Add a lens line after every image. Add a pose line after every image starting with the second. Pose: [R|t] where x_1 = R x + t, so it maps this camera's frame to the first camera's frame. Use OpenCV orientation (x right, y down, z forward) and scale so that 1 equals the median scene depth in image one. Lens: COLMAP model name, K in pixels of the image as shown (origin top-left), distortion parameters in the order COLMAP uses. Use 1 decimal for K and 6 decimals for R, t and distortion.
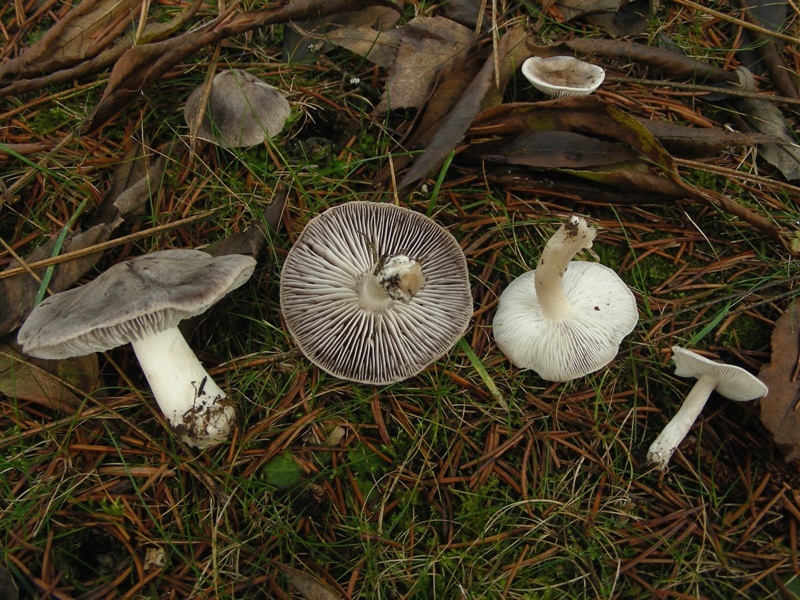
lens RADIAL K [[959.8, 0, 400.0], [0, 959.8, 300.0], [0, 0, 1]] dist [-0.265984, 0.397974]
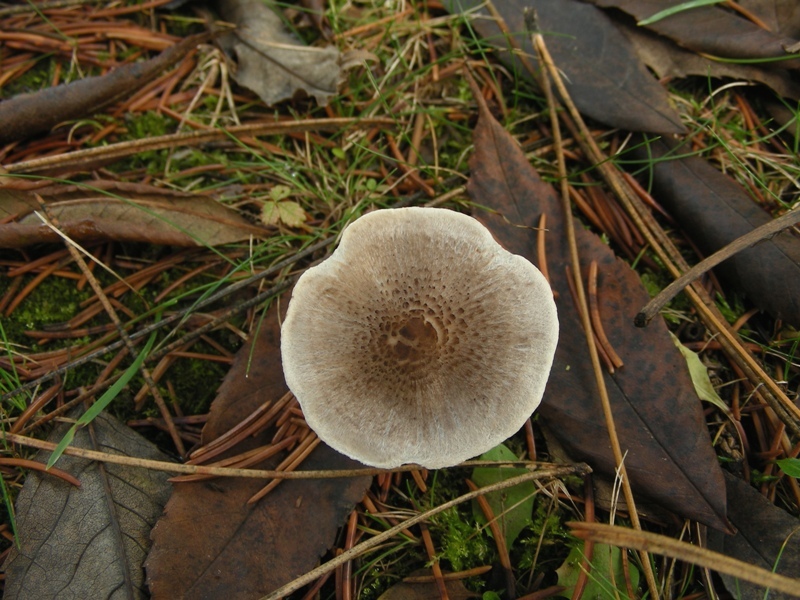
lens RADIAL K [[959.8, 0, 400.0], [0, 959.8, 300.0], [0, 0, 1]] dist [-0.265984, 0.397974]
pose [[0.970596, -0.218459, 0.101085, 0.408818], [0.215065, 0.975632, 0.043466, -0.012230], [-0.108117, -0.020448, 0.993928, 0.364784]]
